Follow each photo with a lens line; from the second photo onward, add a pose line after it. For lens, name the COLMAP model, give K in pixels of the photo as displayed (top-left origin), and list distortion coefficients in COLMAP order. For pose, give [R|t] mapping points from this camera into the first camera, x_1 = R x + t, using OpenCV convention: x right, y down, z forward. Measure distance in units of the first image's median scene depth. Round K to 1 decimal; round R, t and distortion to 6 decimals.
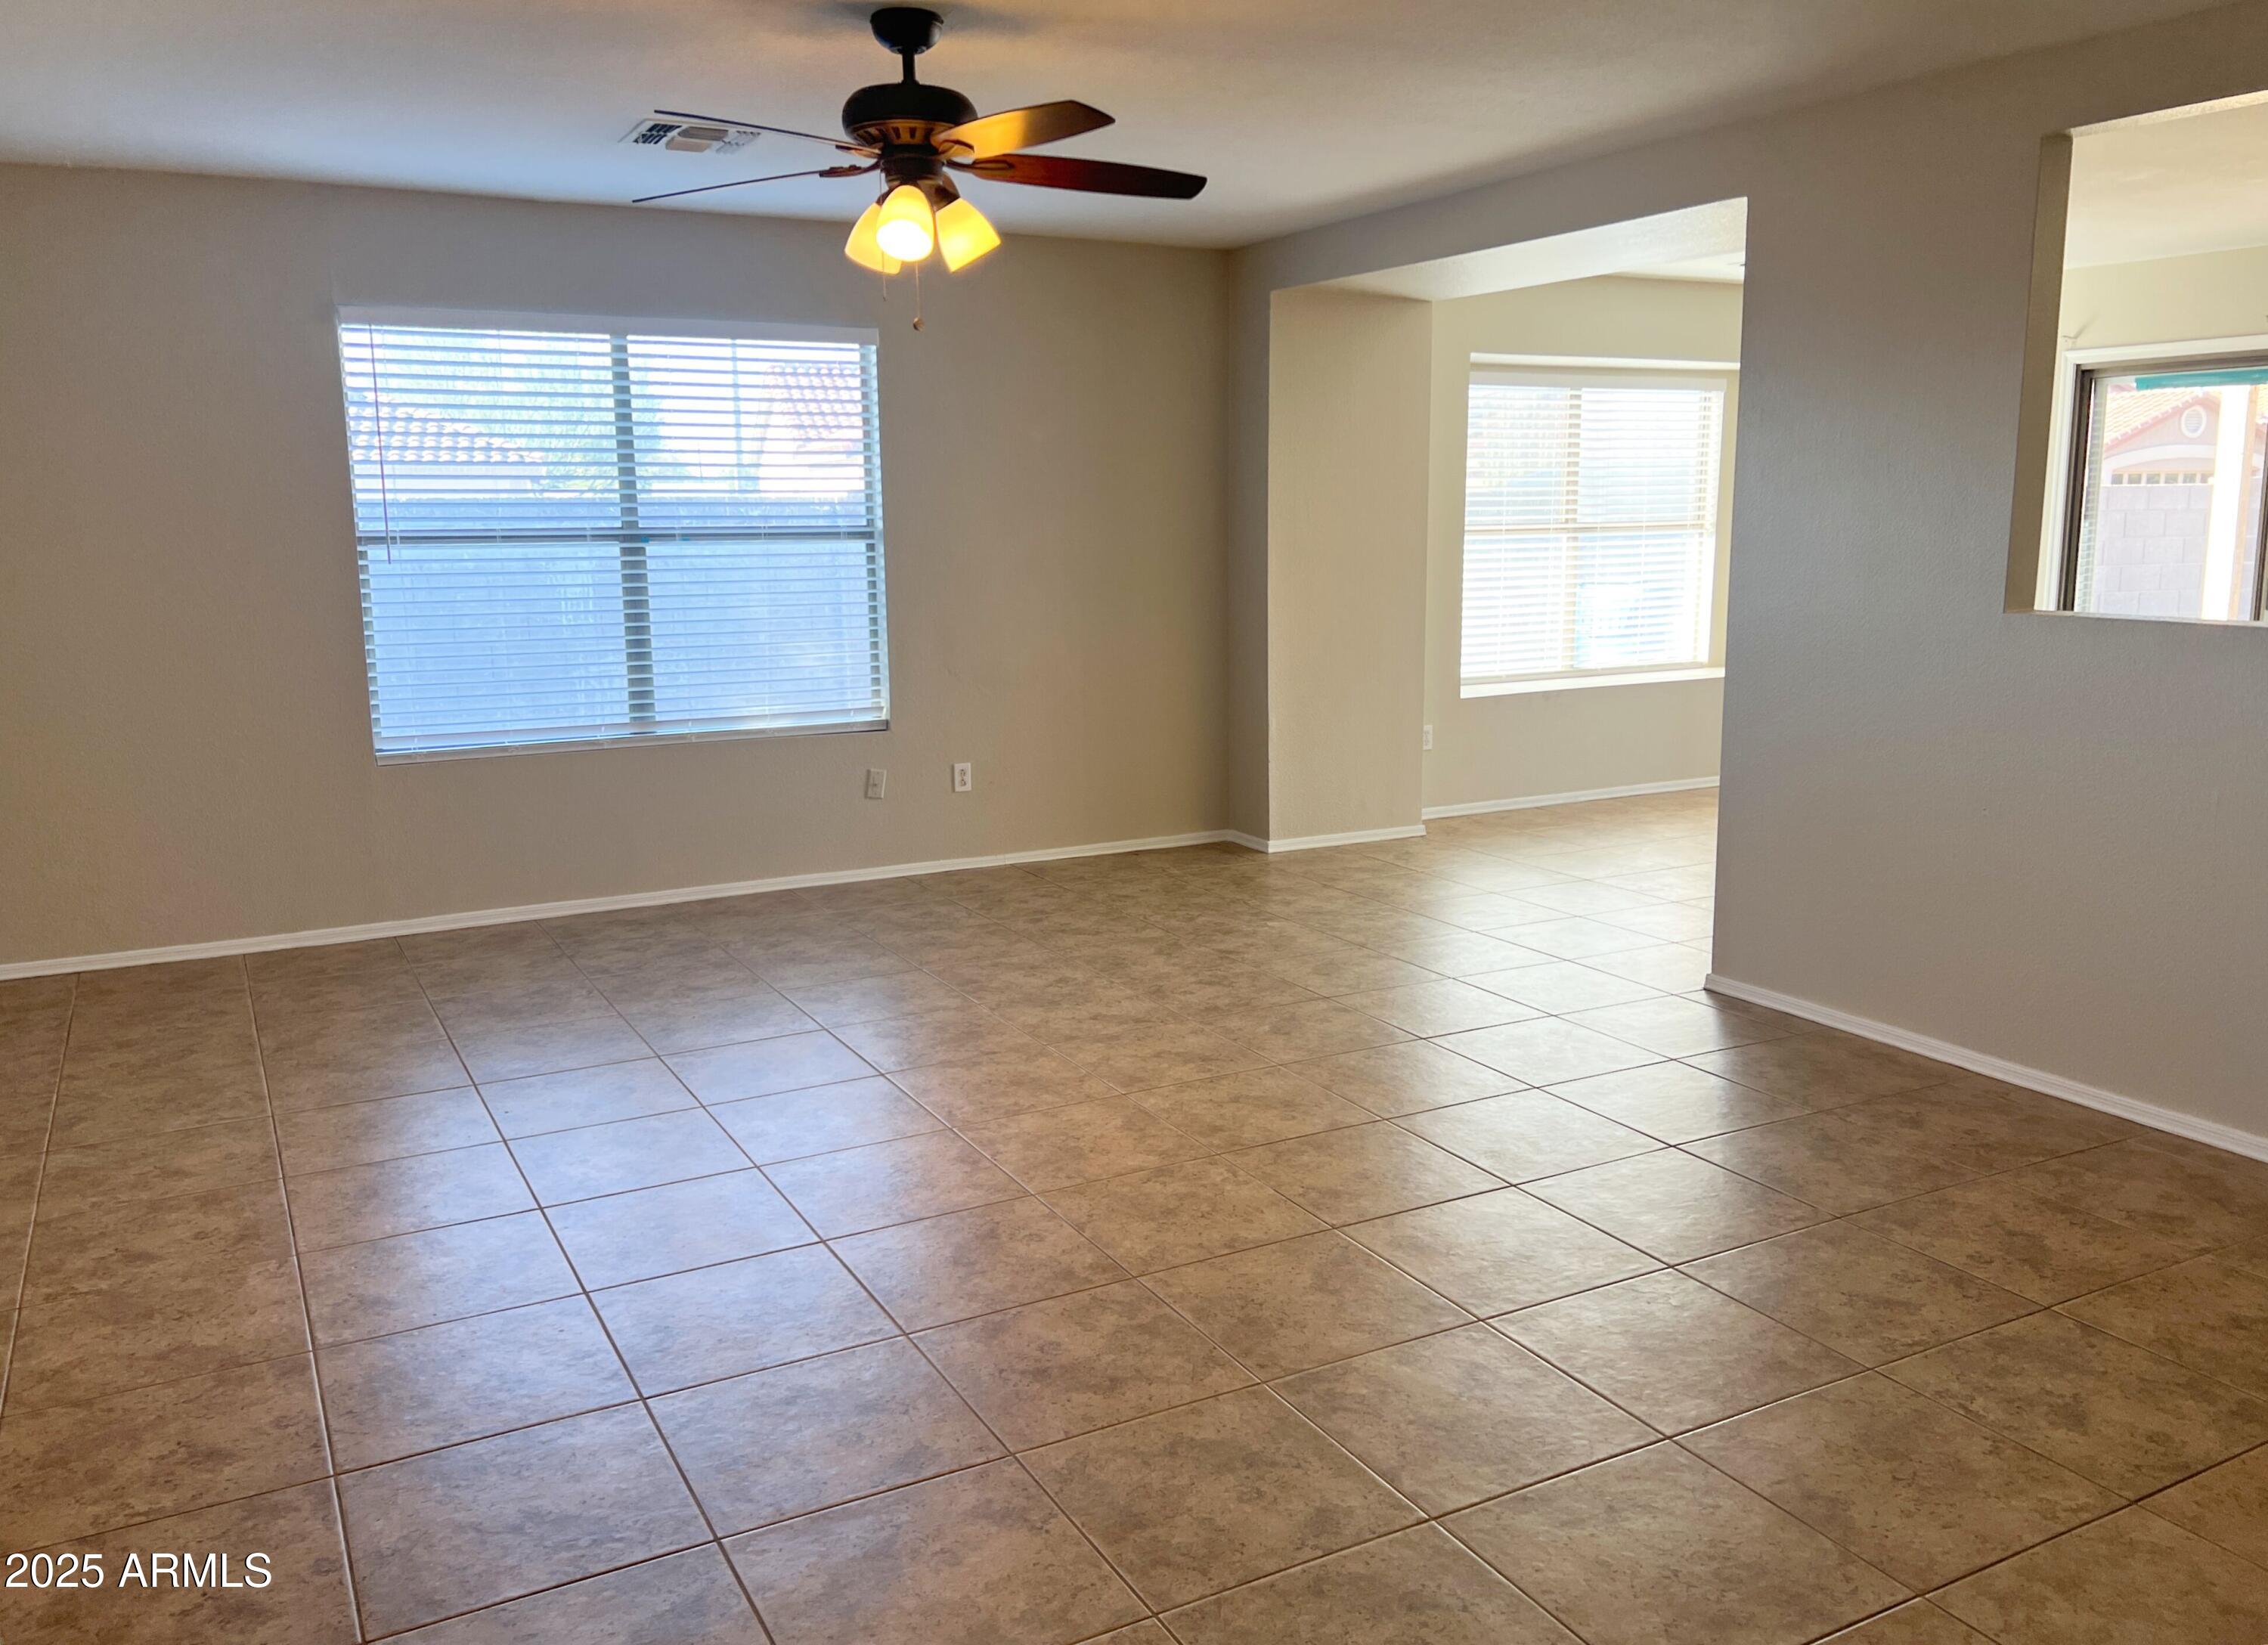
lens RADIAL K [[1773.5, 0, 1143.9], [0, 1773.5, 819.1], [0, 0, 1]] dist [0.025852, -0.003035]
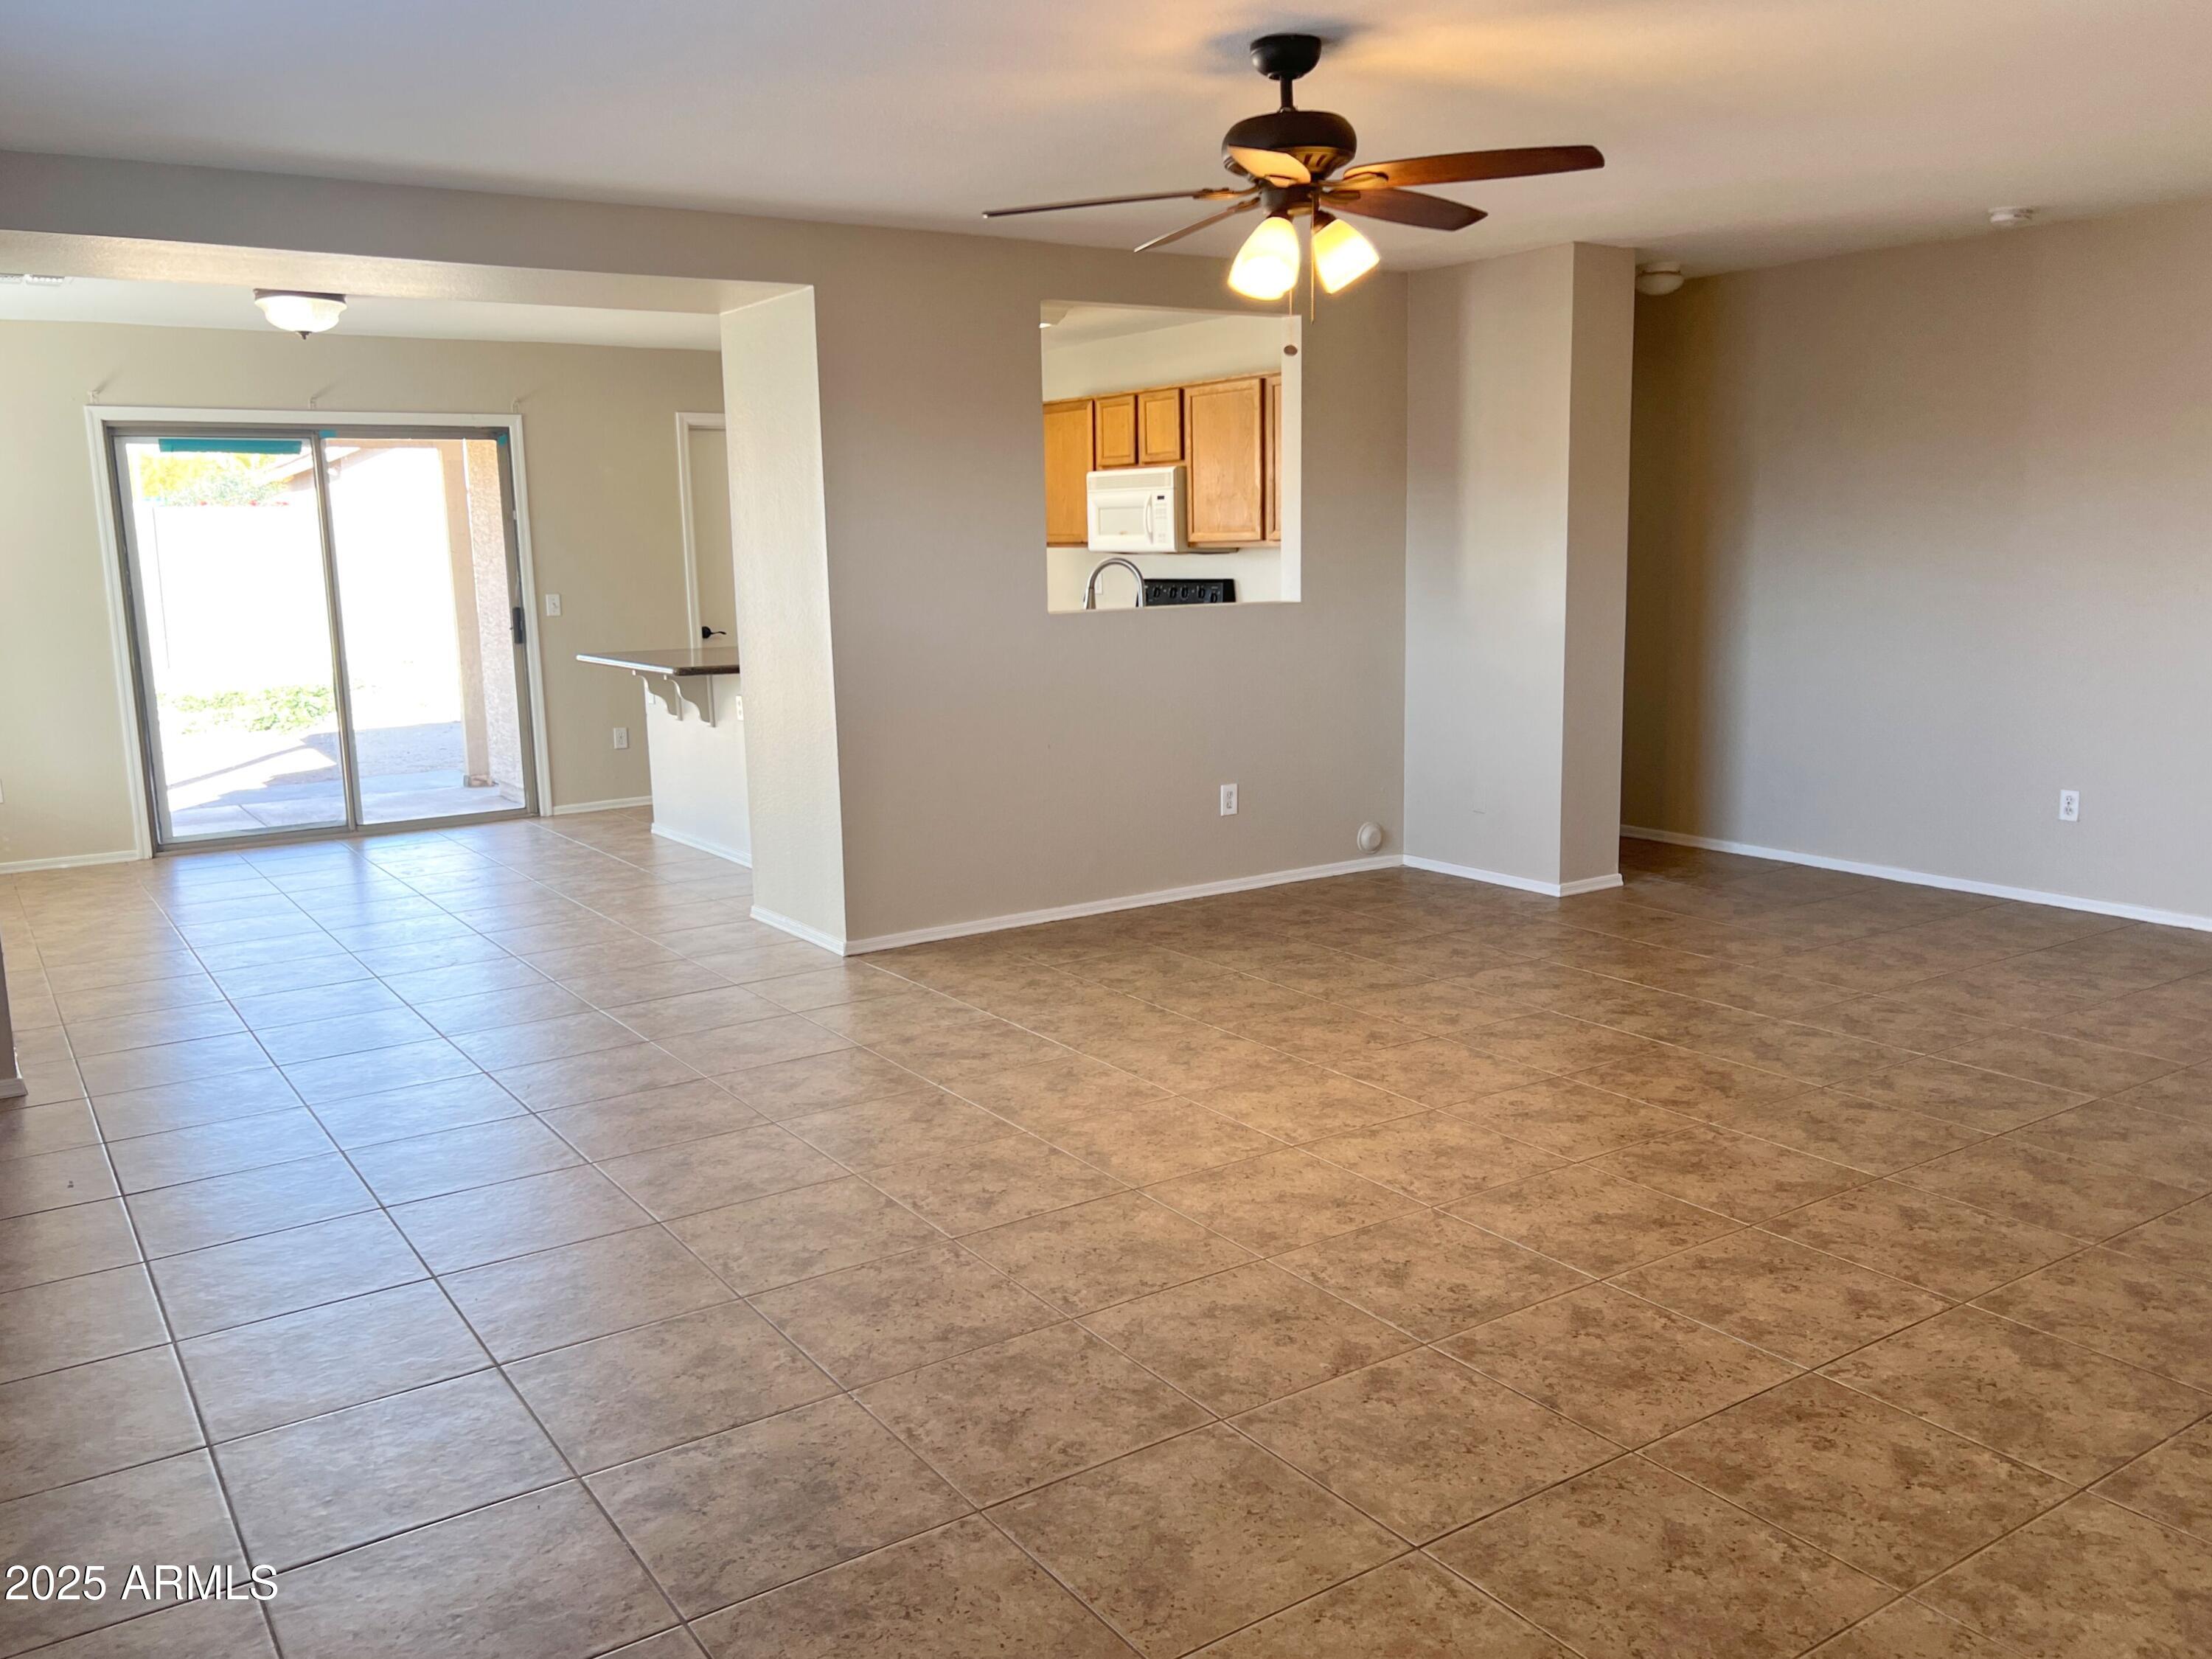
lens RADIAL K [[1785.7, 0, 1107.3], [0, 1785.7, 832.7], [0, 0, 1]] dist [0.050213, -0.017775]
pose [[-0.104338, -0.155819, 0.982260, -1.039287], [0.197642, 0.964703, 0.174028, -0.190651], [-0.974706, 0.212293, -0.069859, 1.101418]]
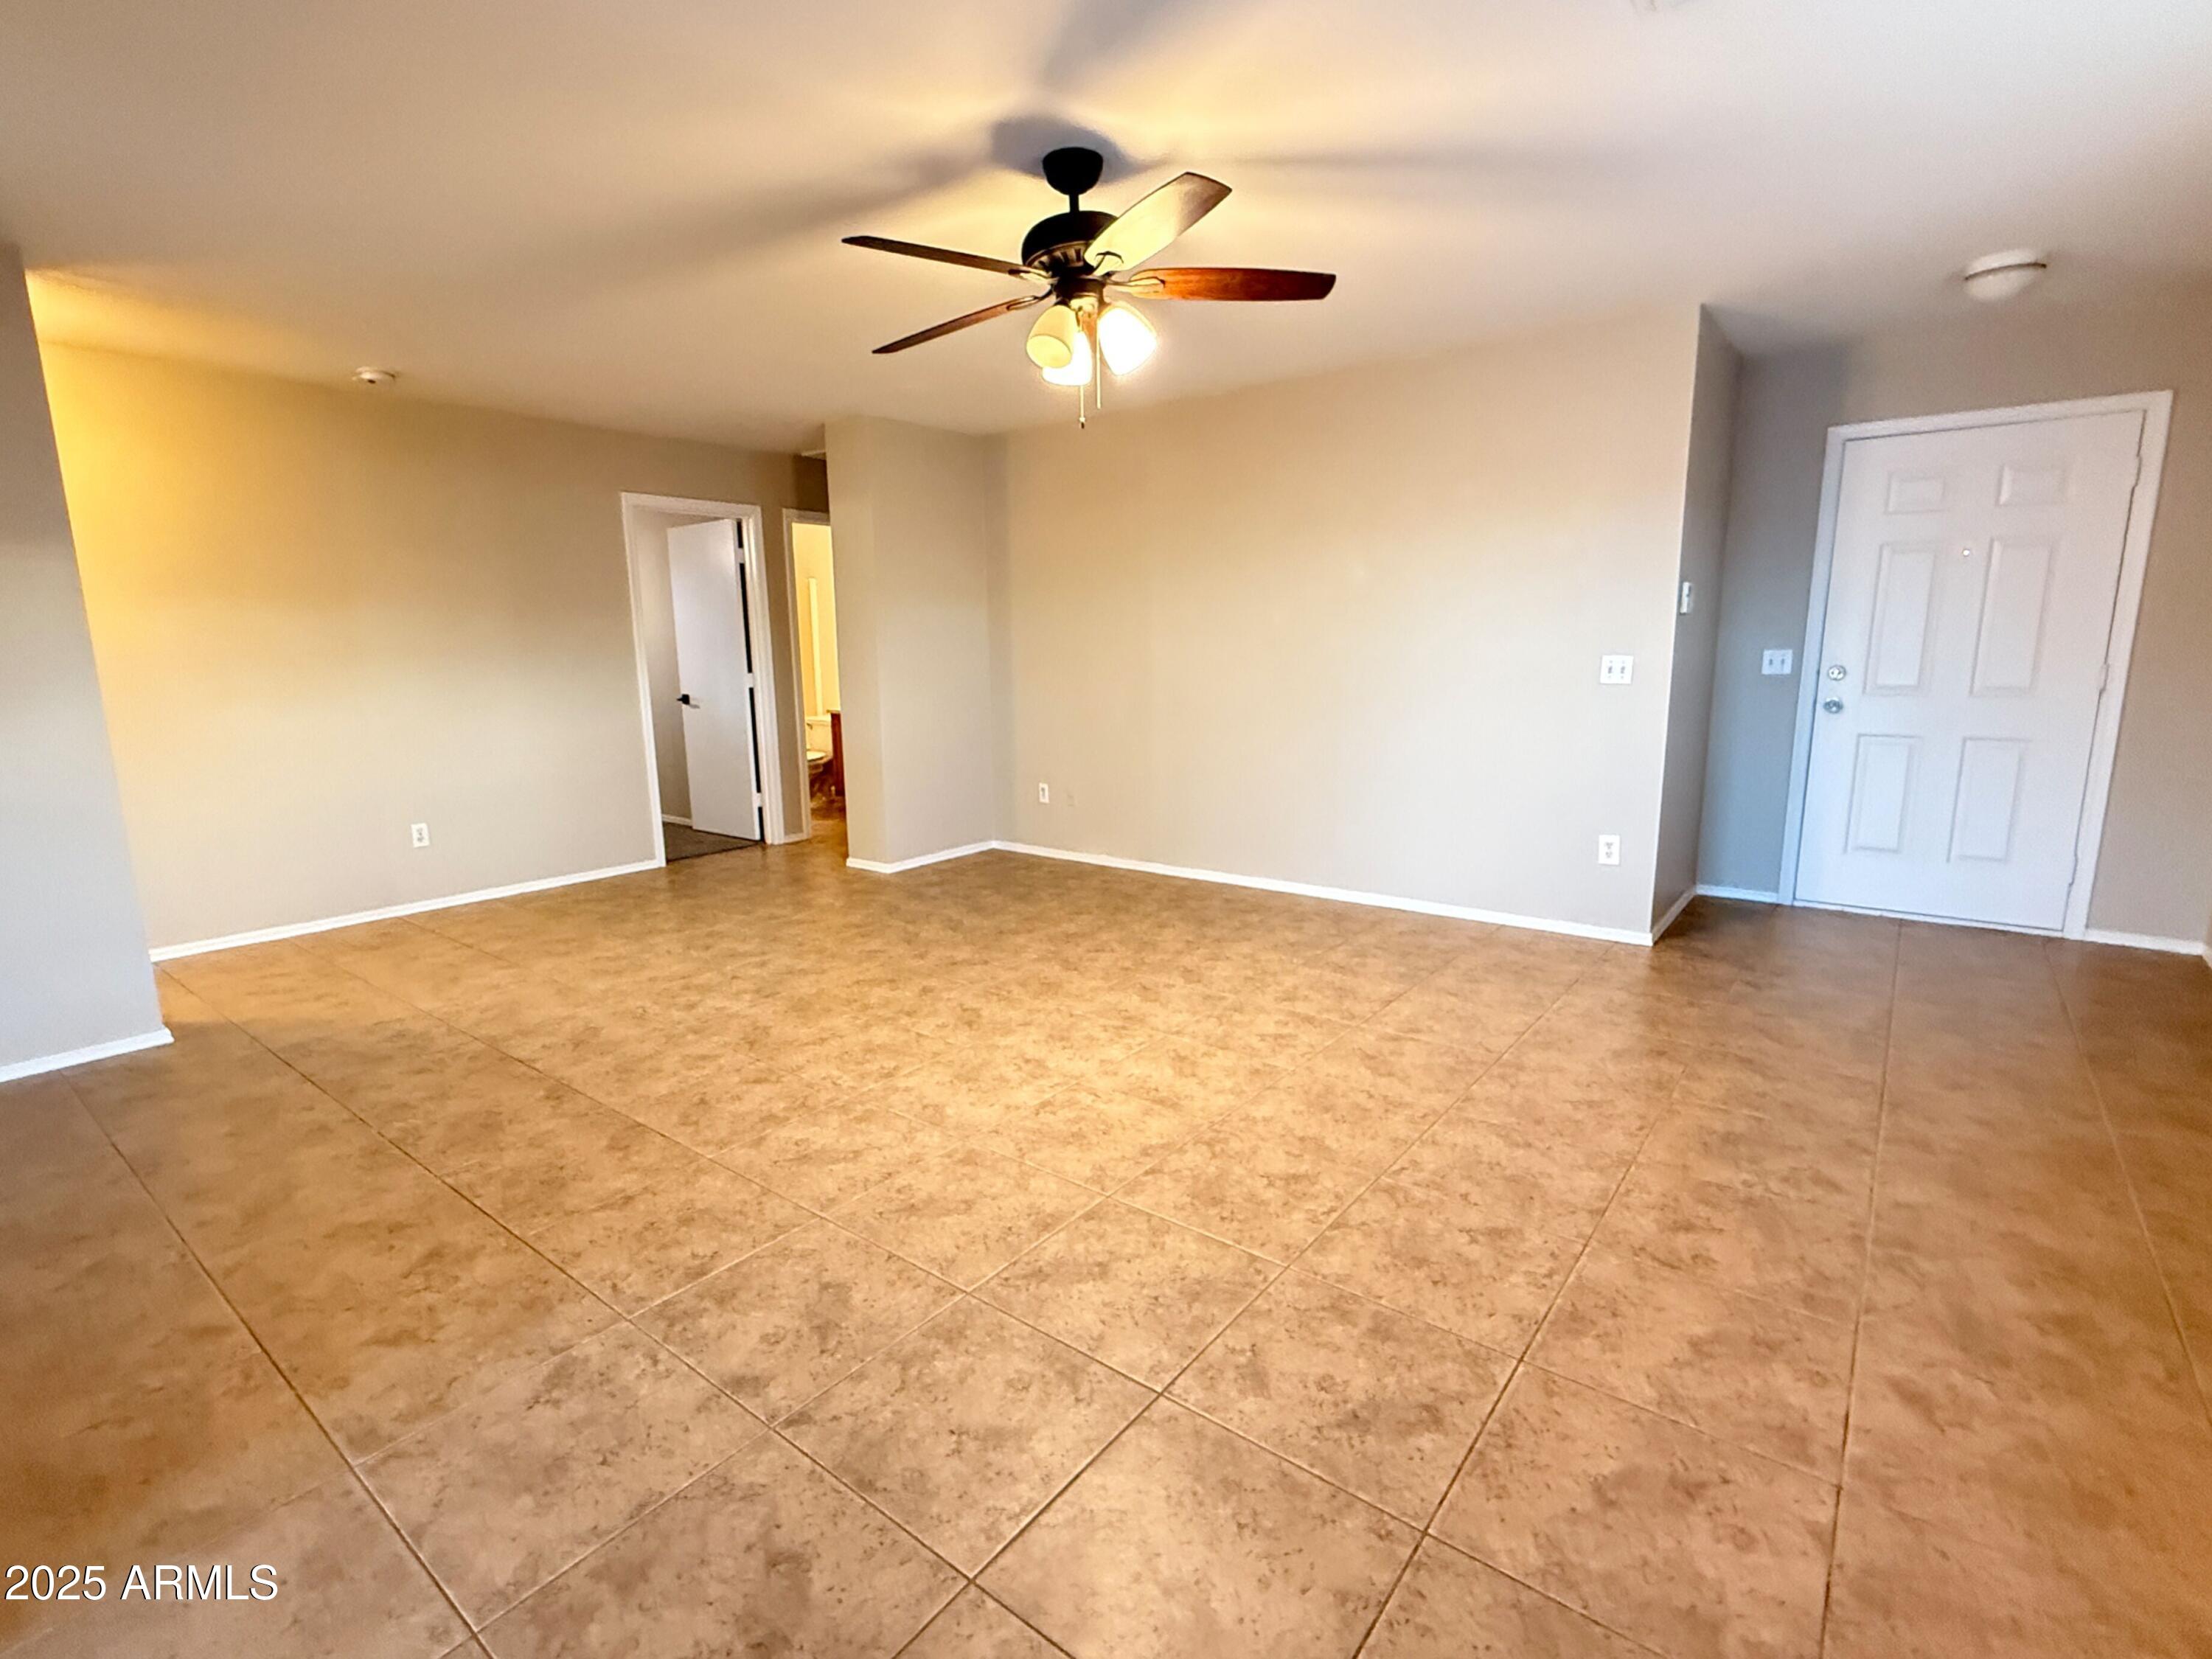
lens RADIAL K [[1036.1, 0, 1106.0], [0, 1036.1, 822.3], [0, 0, 1]] dist [0.009653, -0.000554]
pose [[-0.910337, 0.091821, -0.403554, 0.146593], [-0.052693, 0.941429, 0.333069, -0.235106], [0.410501, 0.324470, -0.852179, 1.522760]]
